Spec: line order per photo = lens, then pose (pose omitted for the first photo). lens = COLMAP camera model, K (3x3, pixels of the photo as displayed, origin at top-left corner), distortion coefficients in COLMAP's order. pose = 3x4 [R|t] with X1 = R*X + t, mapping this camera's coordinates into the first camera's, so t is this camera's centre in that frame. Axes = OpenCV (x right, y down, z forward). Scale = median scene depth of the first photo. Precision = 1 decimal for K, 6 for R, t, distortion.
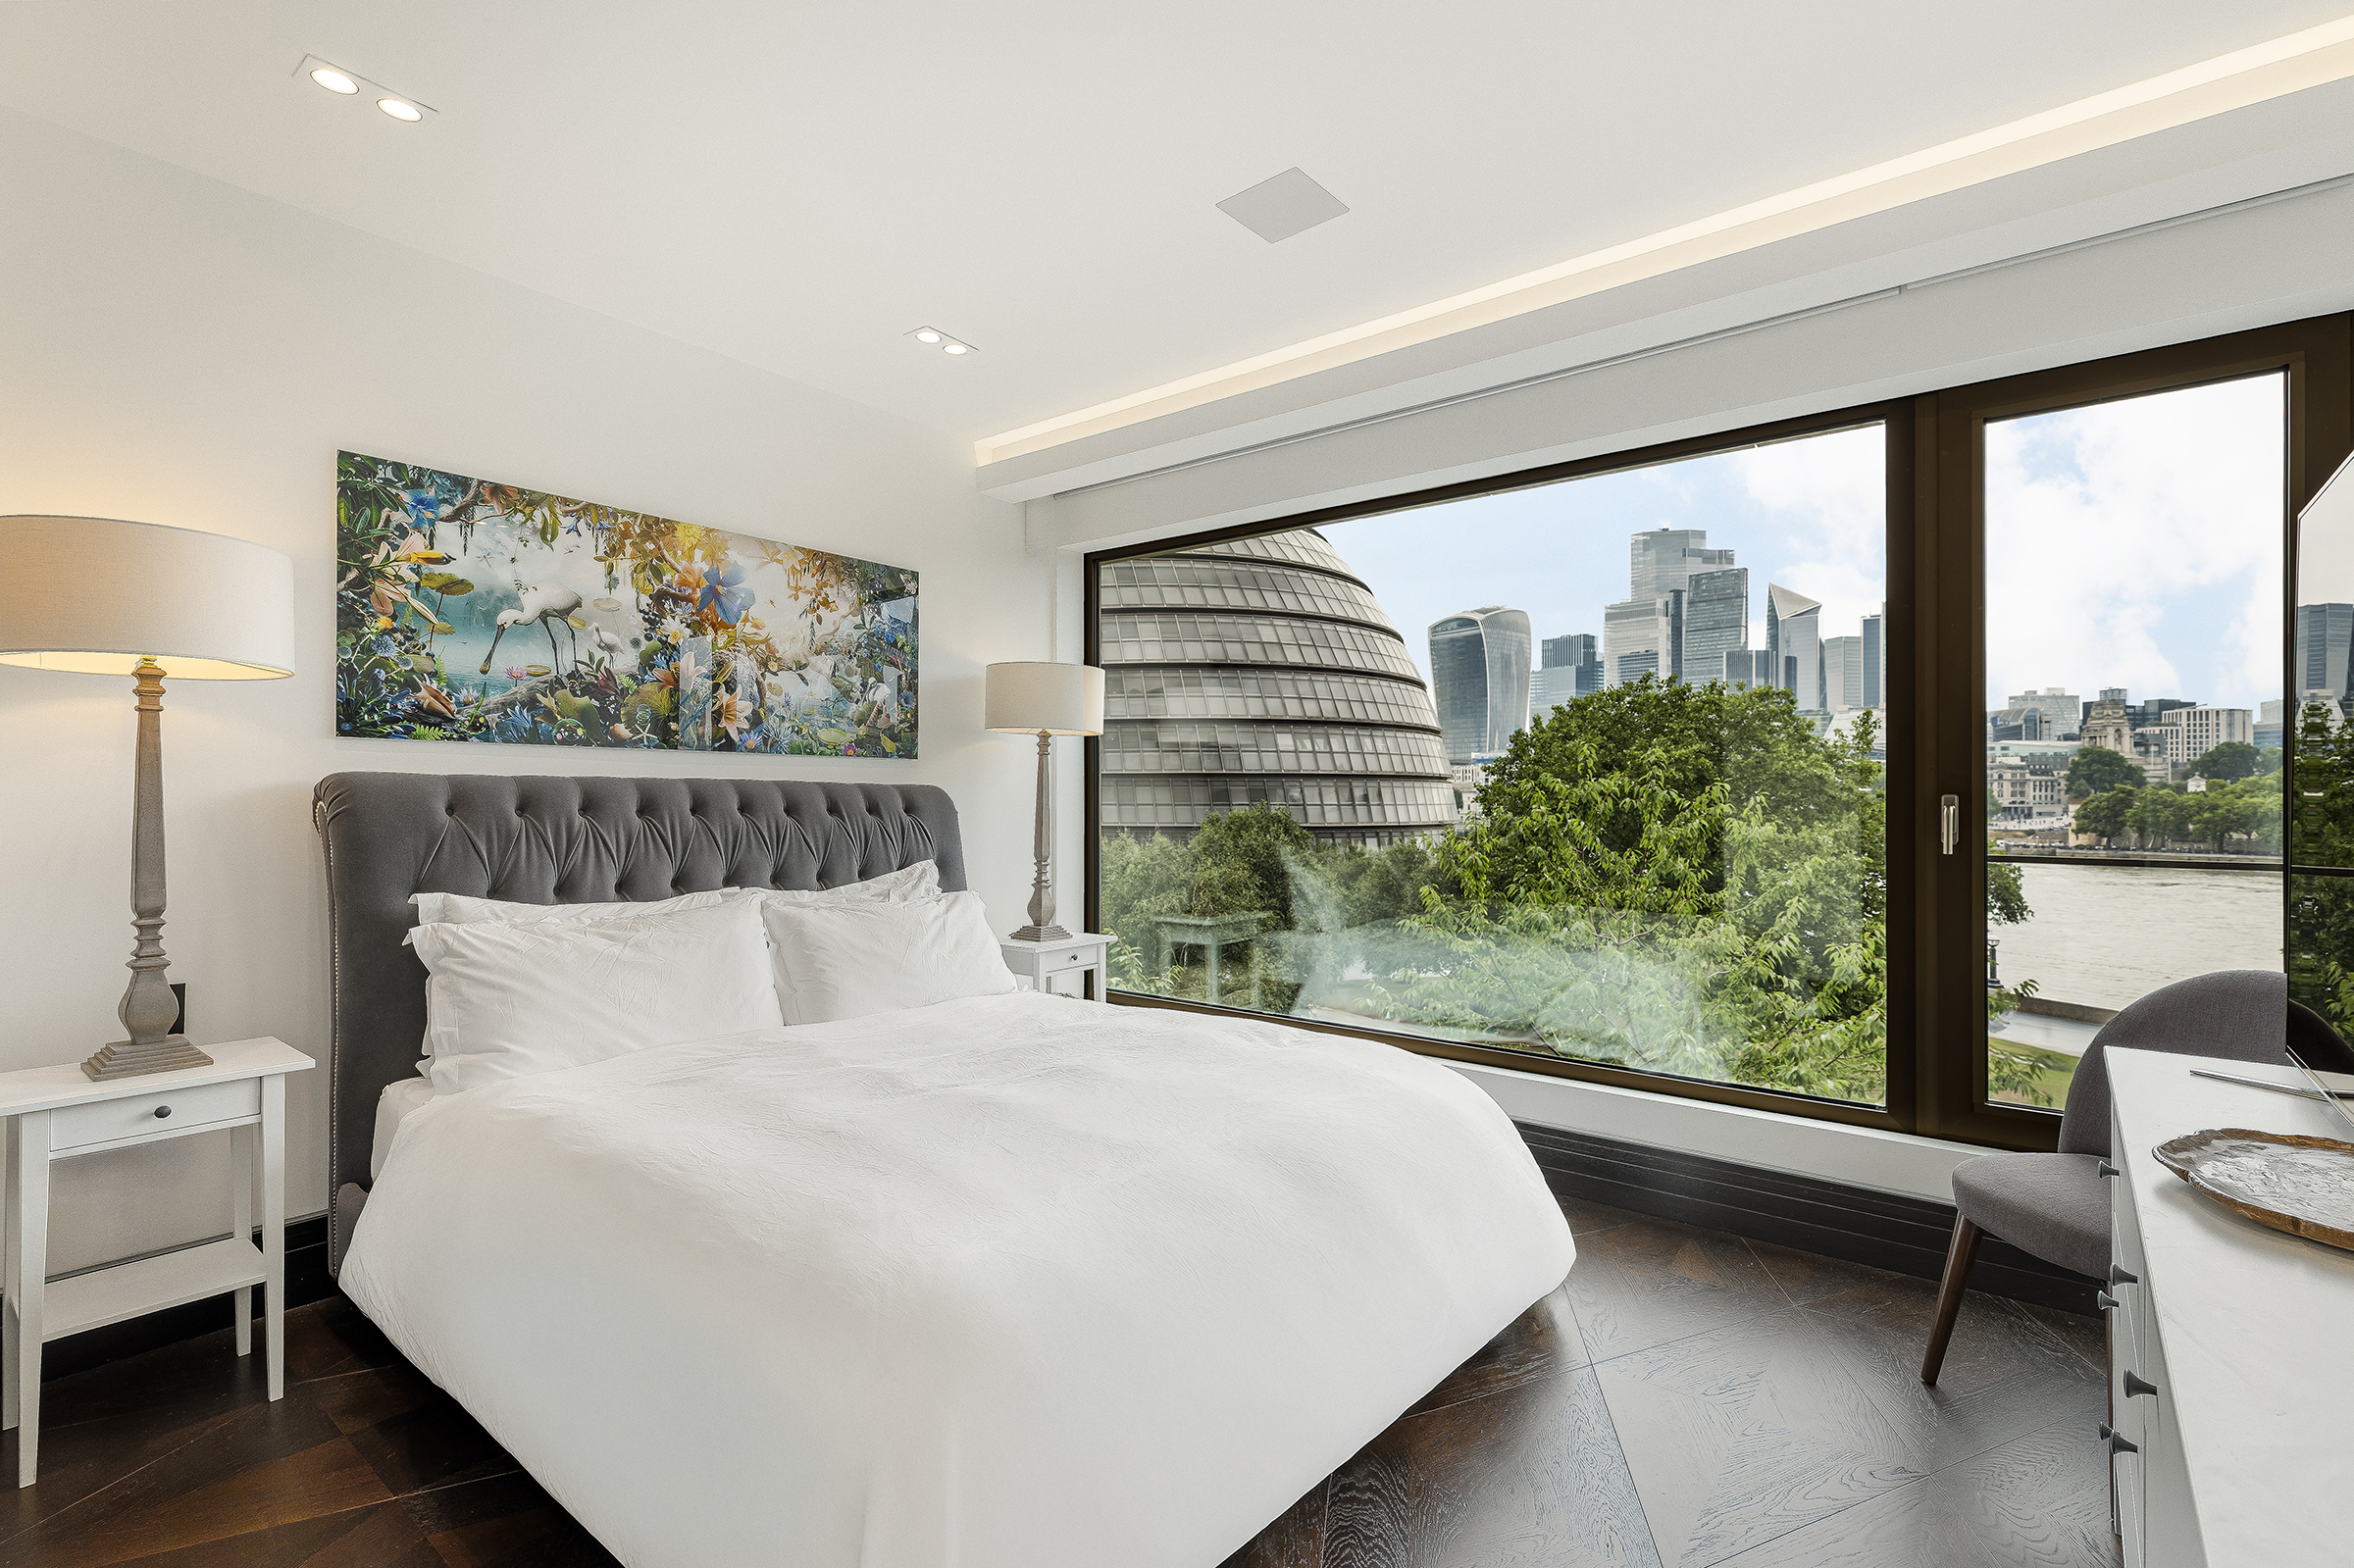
lens RADIAL K [[1068.4, 0, 1154.2], [0, 1068.4, 792.0], [0, 0, 1]] dist [0.009975, 0.000162]
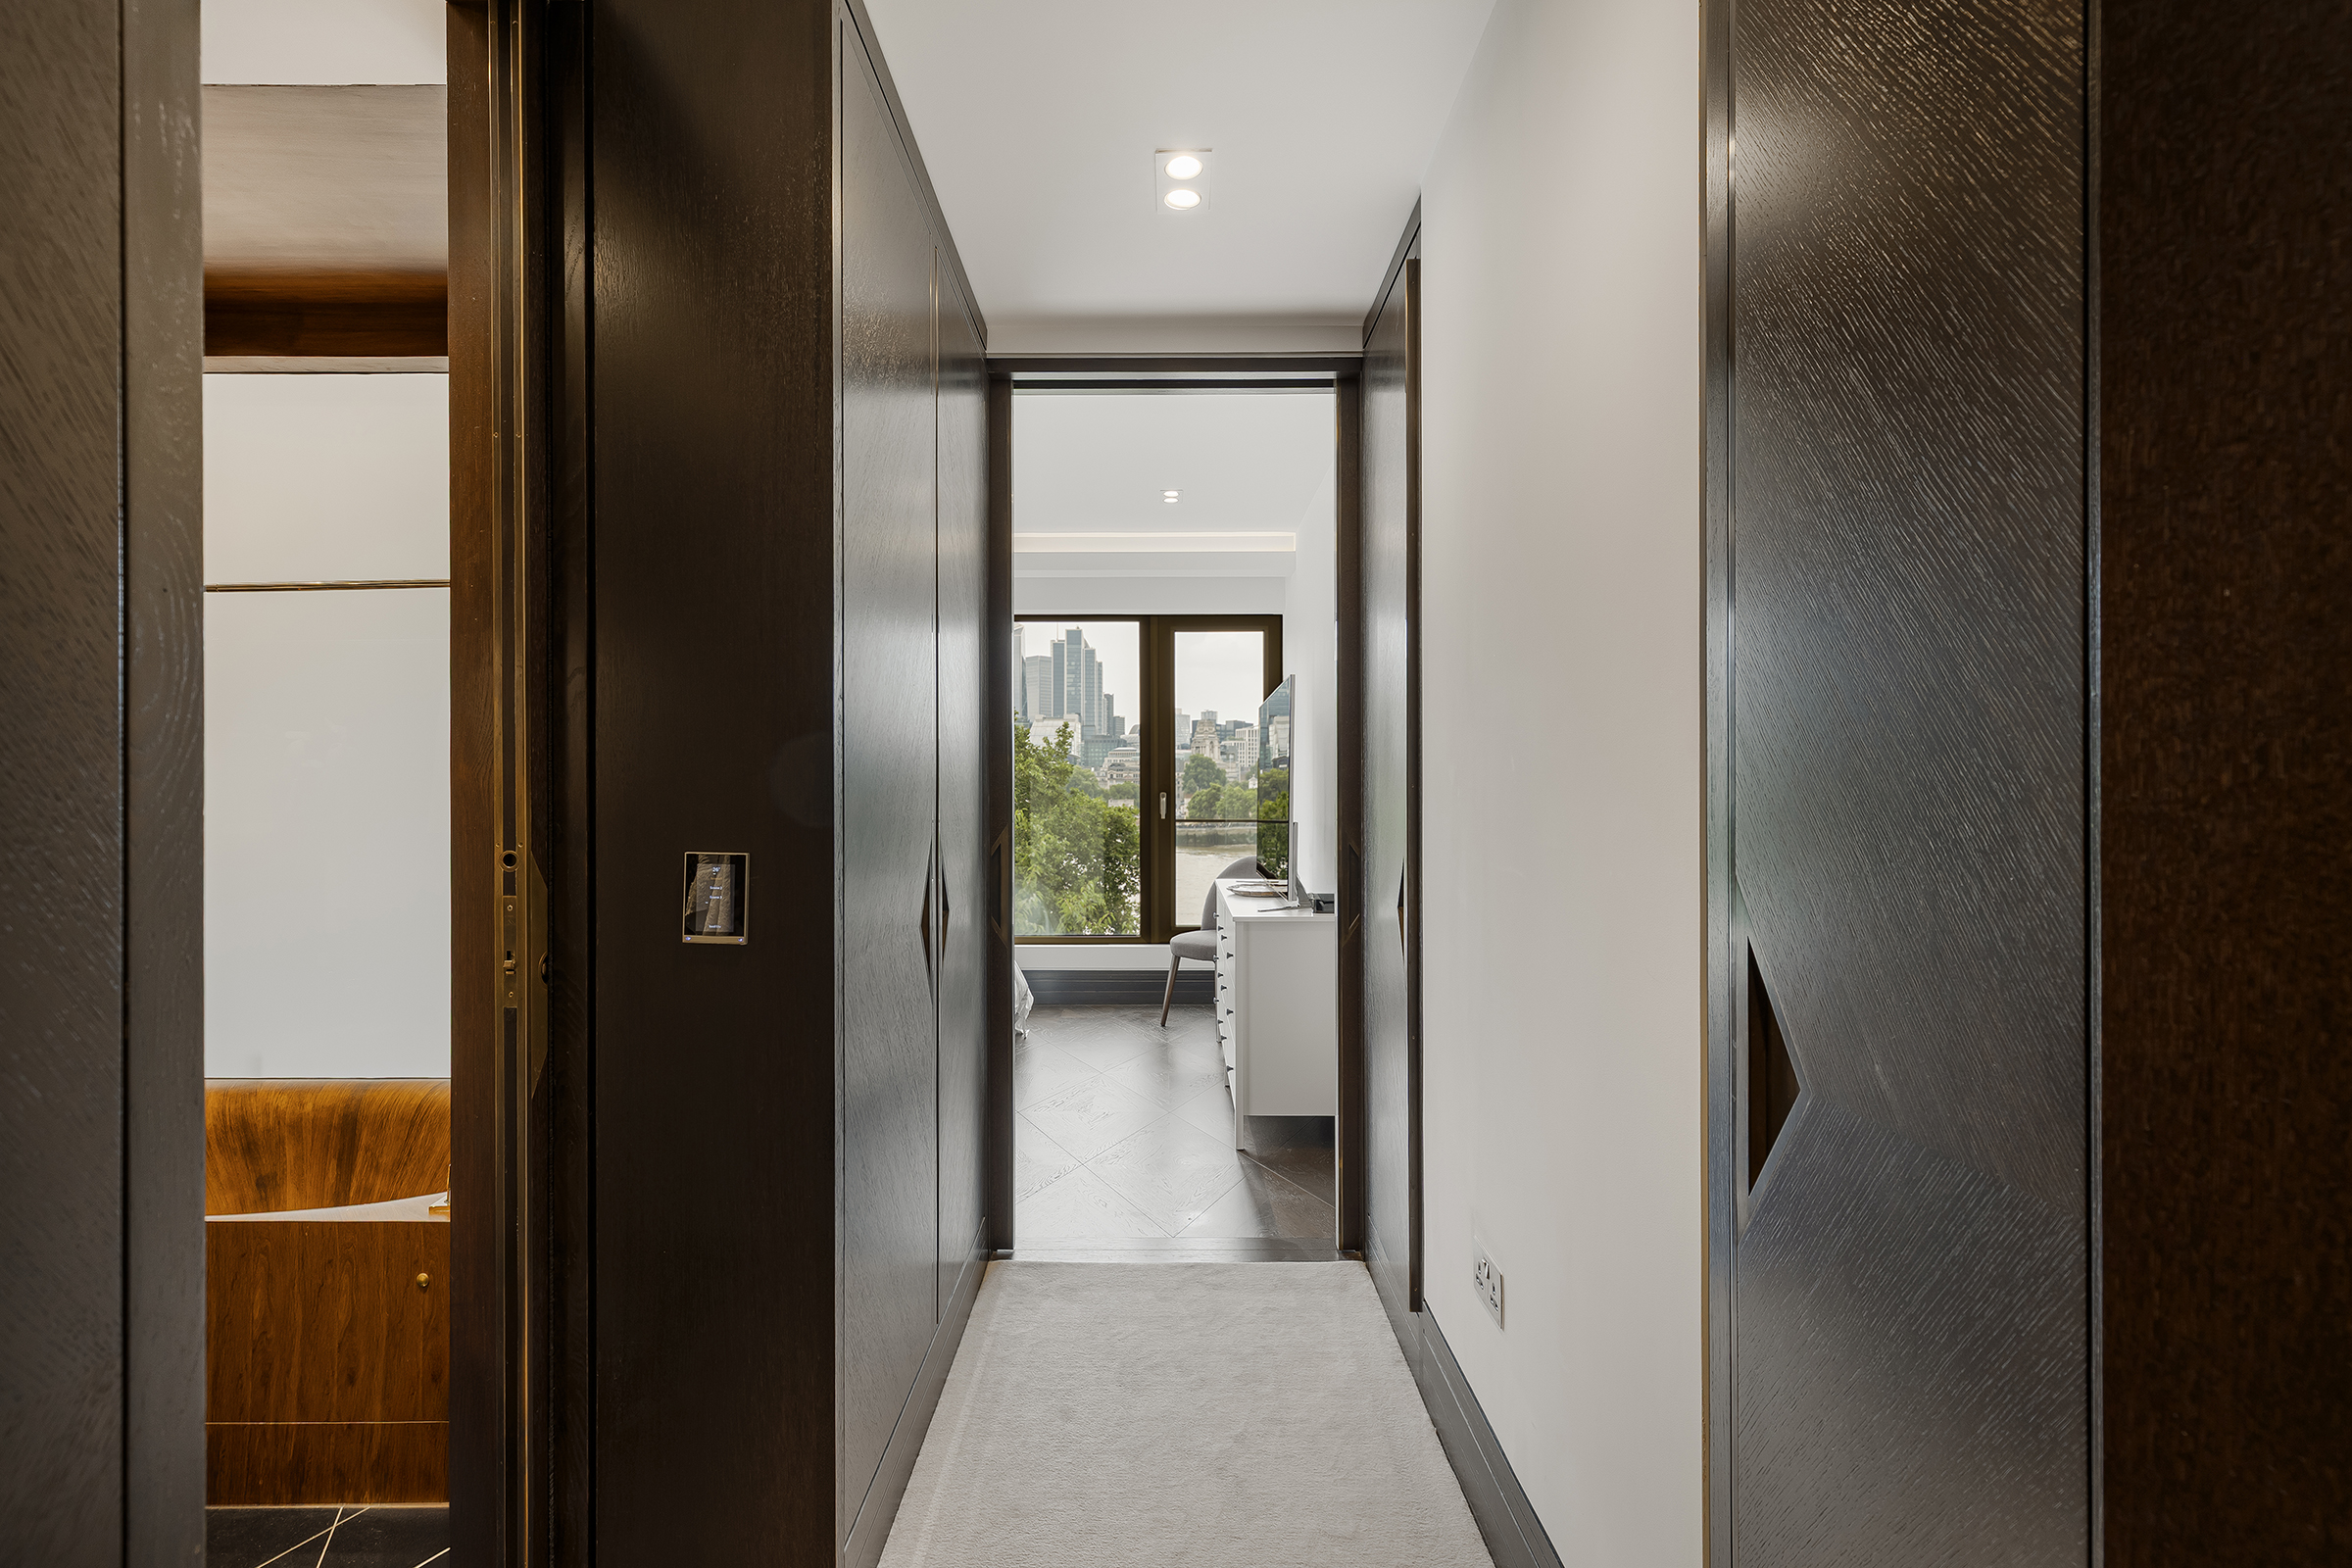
lens RADIAL K [[1067.6, 0, 1178.2], [0, 1067.6, 788.2], [0, 0, 1]] dist [0.009975, 0.000162]
pose [[0.765855, 0.000519, 0.643013, -0.654853], [-0.000349, 1.000000, -0.000391, -0.005229], [-0.643013, 0.000075, 0.765855, -0.710485]]
